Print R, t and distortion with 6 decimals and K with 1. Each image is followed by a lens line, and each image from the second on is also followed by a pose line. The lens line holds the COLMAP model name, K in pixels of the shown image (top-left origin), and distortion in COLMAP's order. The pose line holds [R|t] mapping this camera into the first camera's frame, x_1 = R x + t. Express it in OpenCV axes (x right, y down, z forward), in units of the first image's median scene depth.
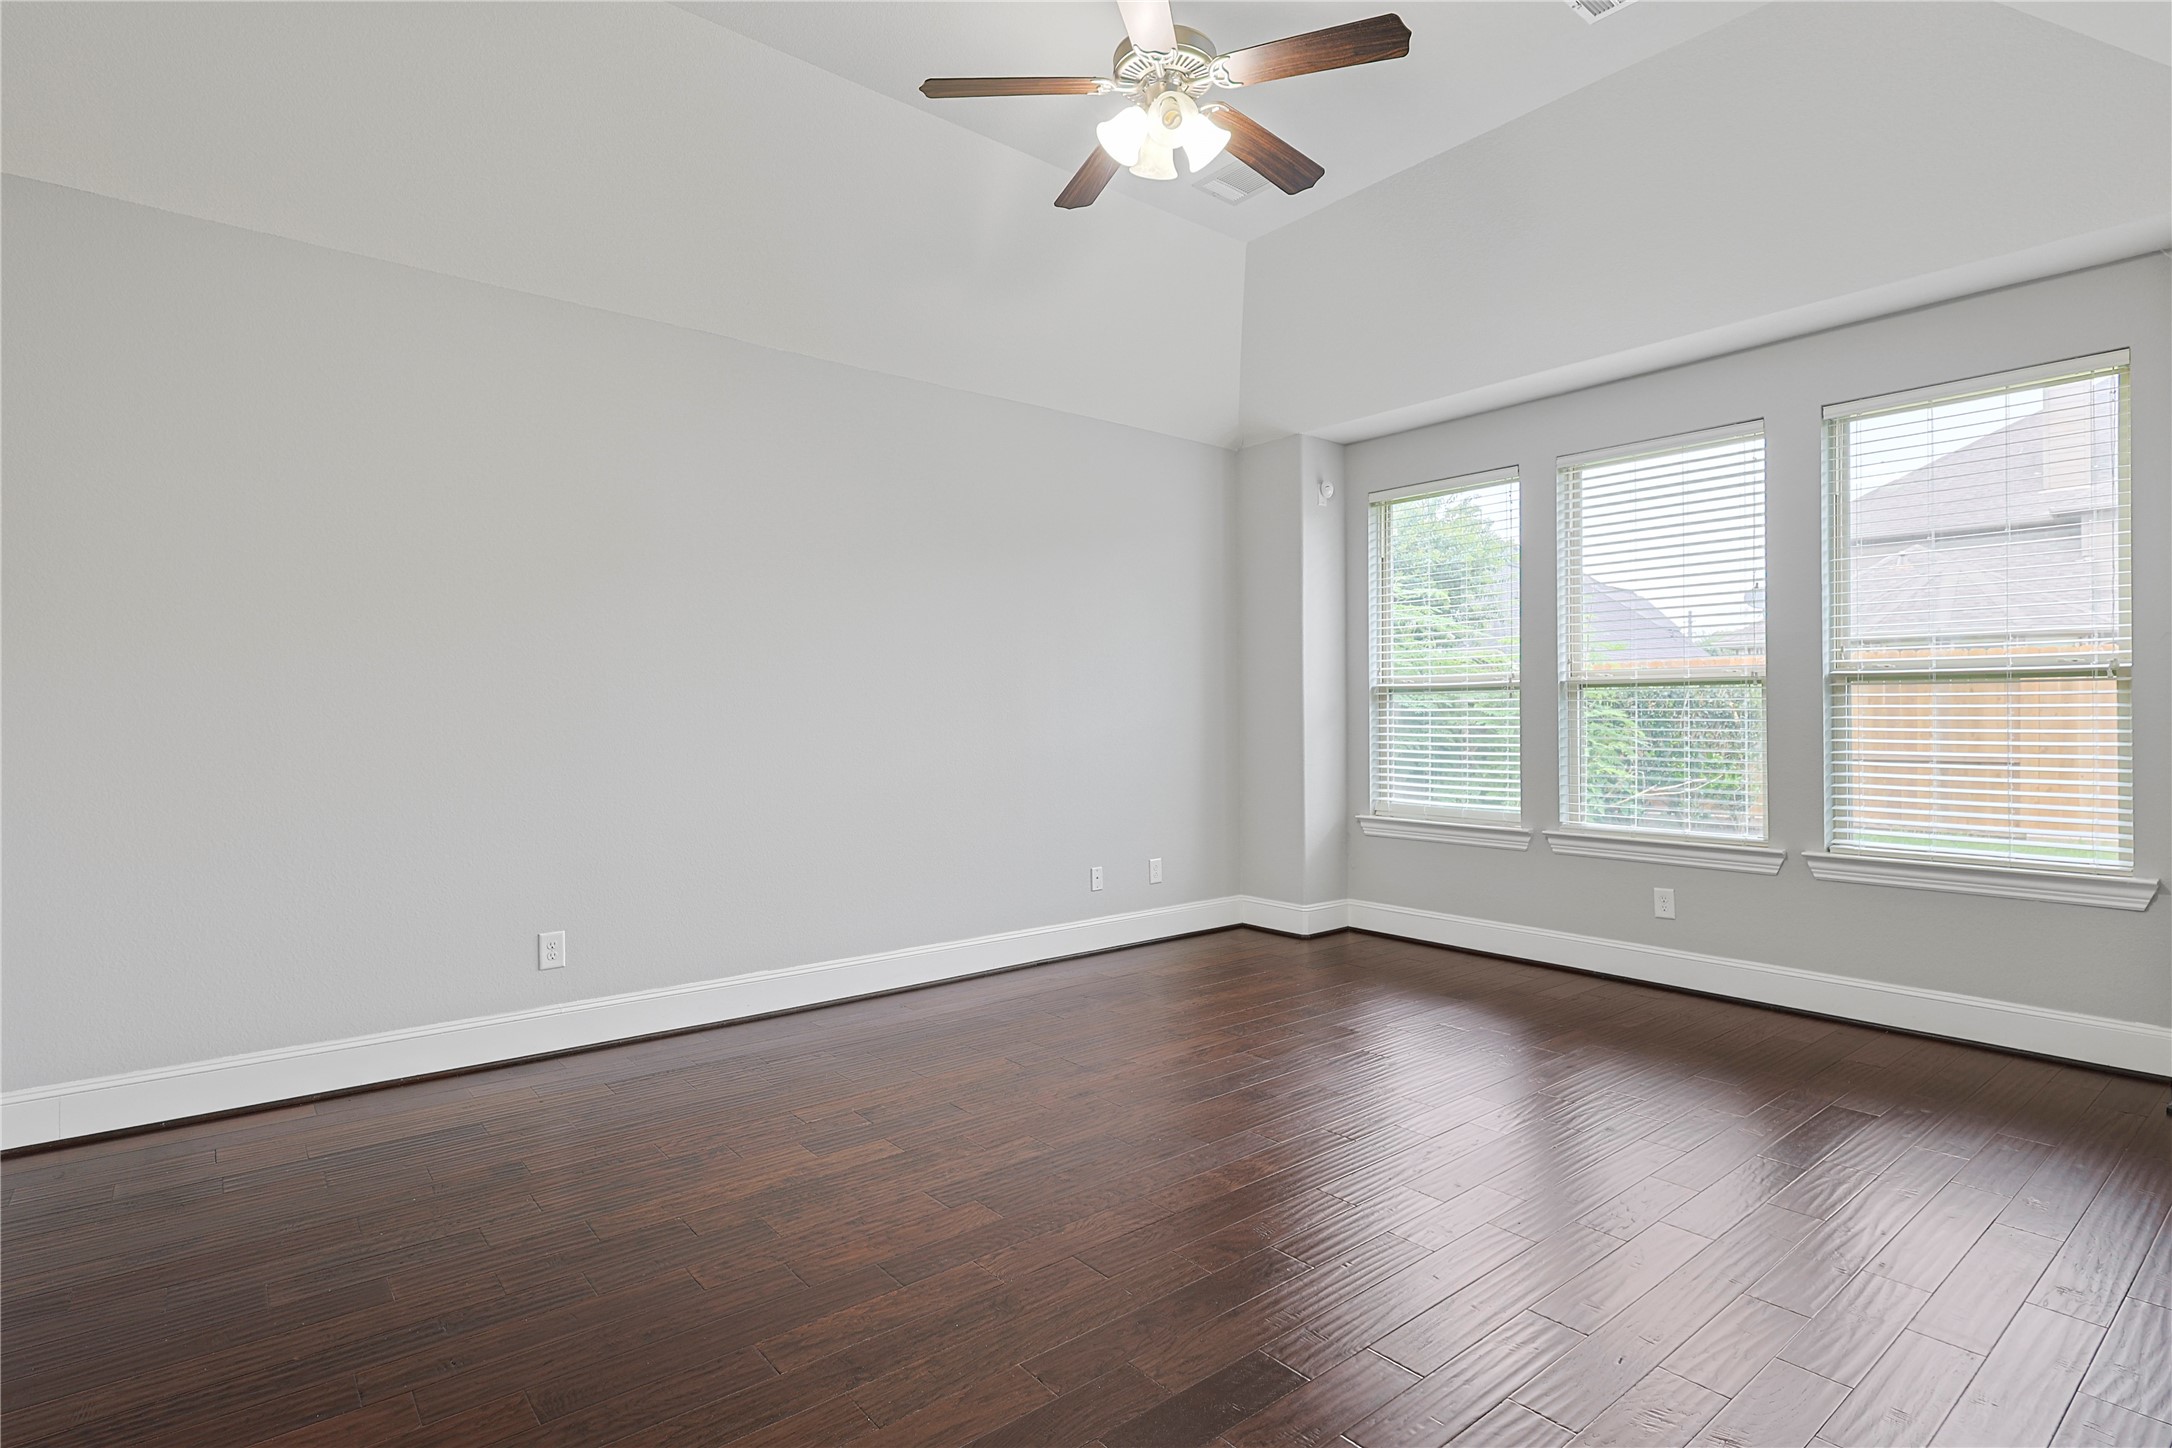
lens RADIAL K [[1081.3, 0, 1086.4], [0, 1081.3, 721.8], [0, 0, 1]] dist [0.001579, -0.000182]
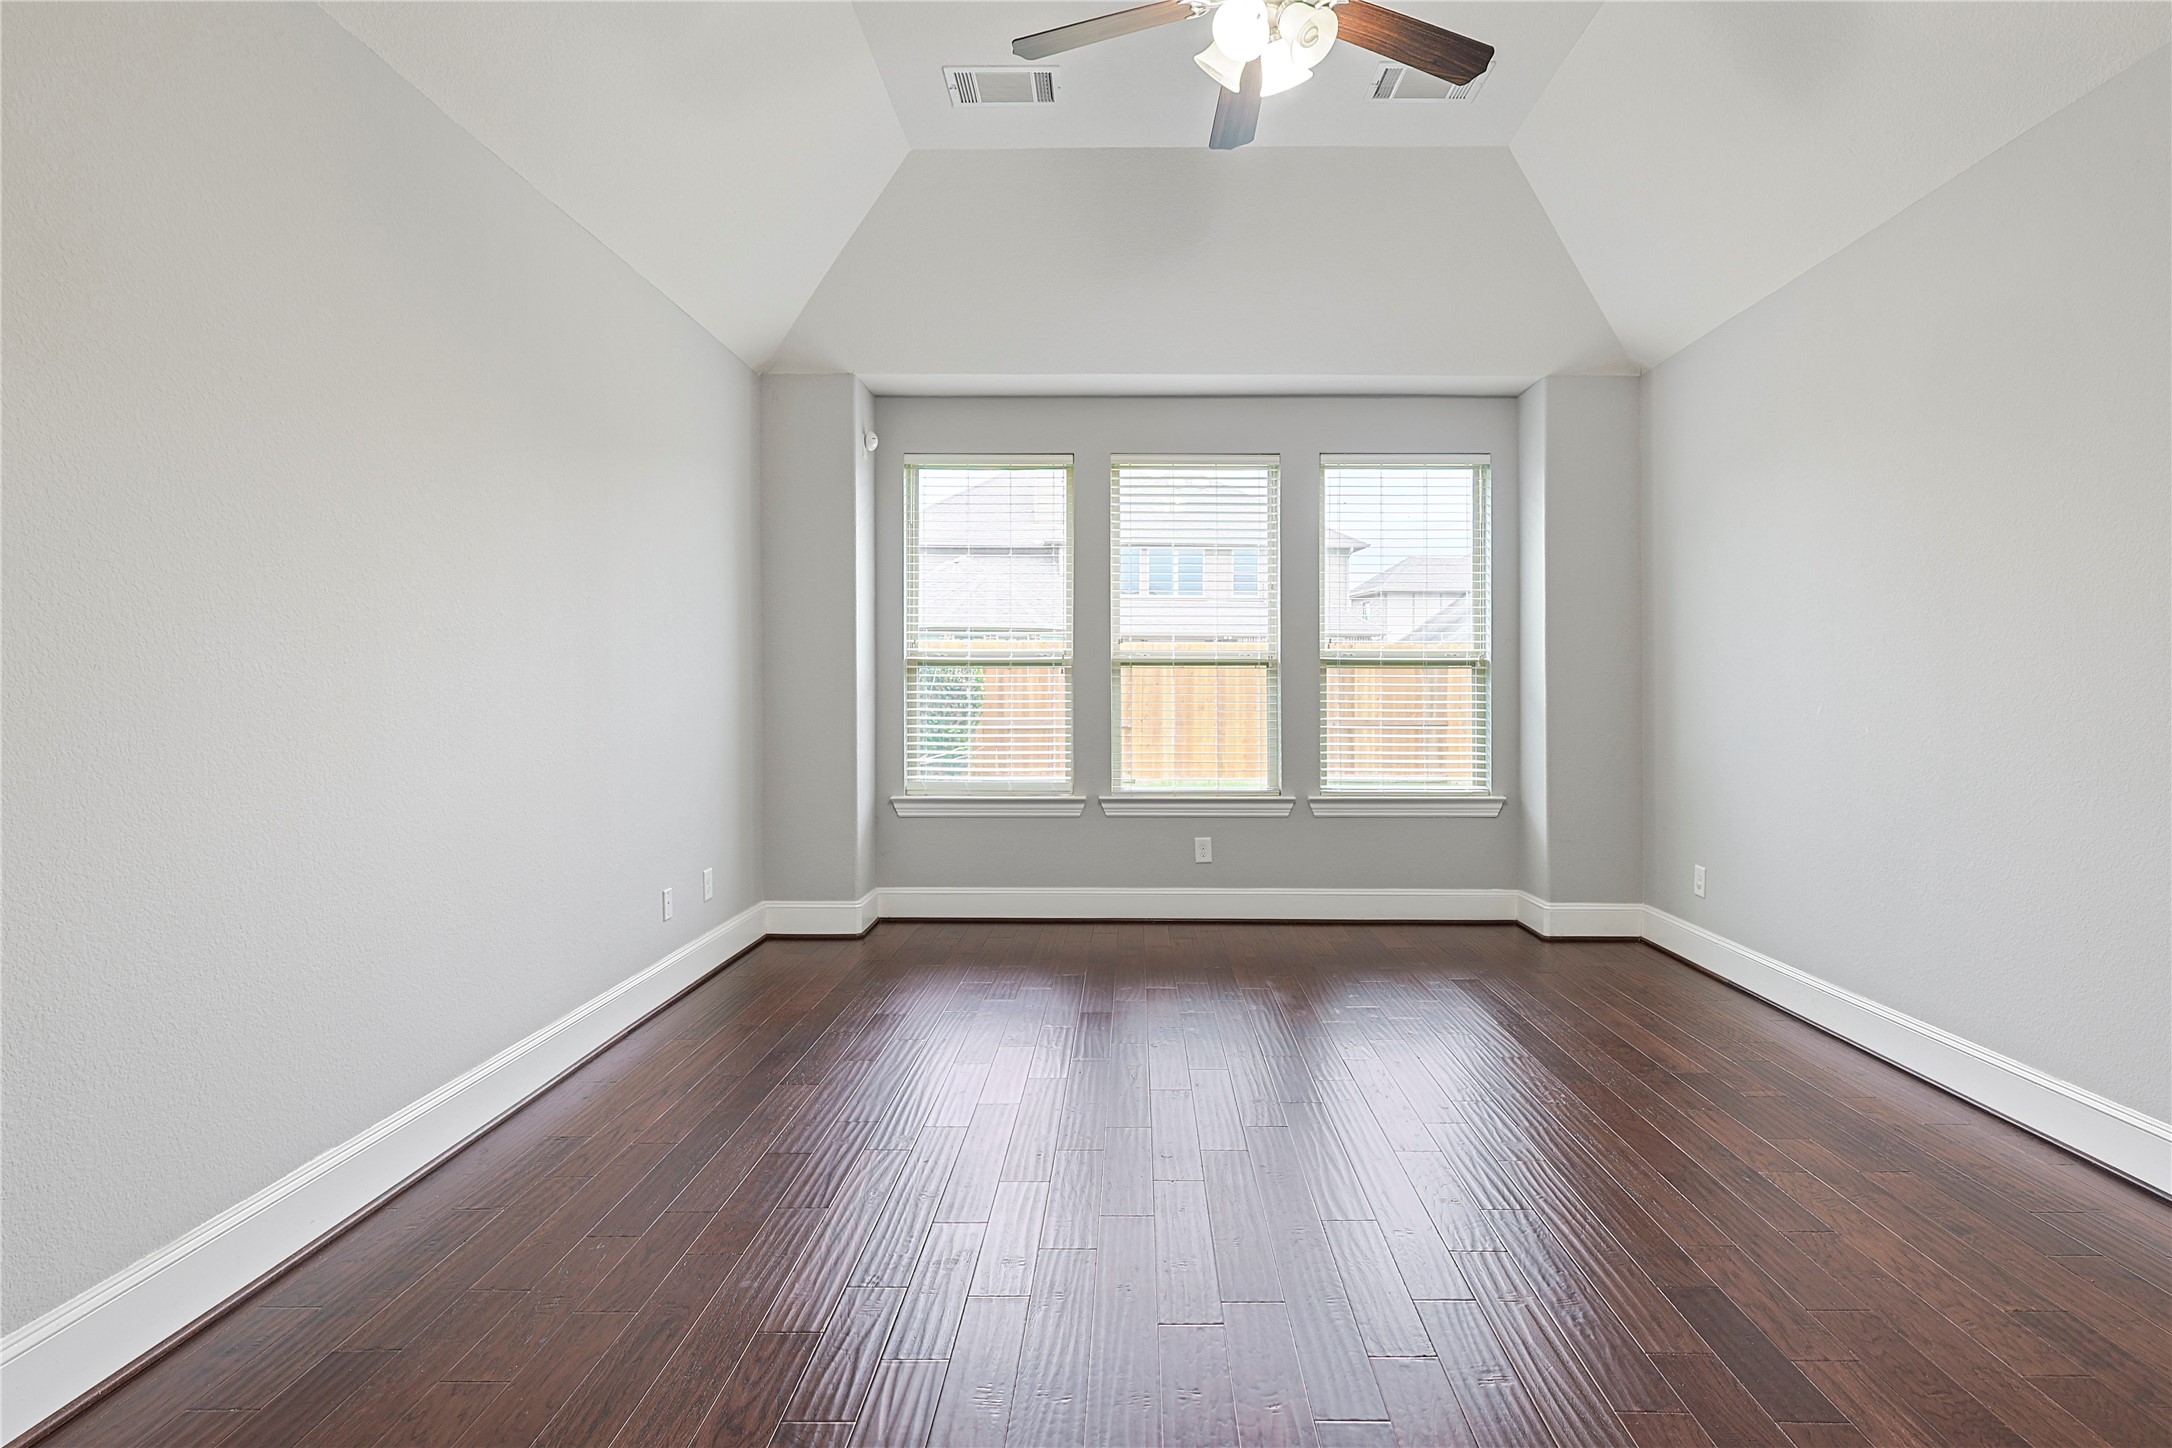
lens RADIAL K [[1081.3, 0, 1135.6], [0, 1081.3, 692.8], [0, 0, 1]] dist [0.001579, -0.000182]
pose [[0.644429, 0.003552, 0.764656, -0.349594], [0.000902, 0.999985, -0.005406, 0.002602], [-0.764663, 0.004174, 0.644417, 0.255456]]
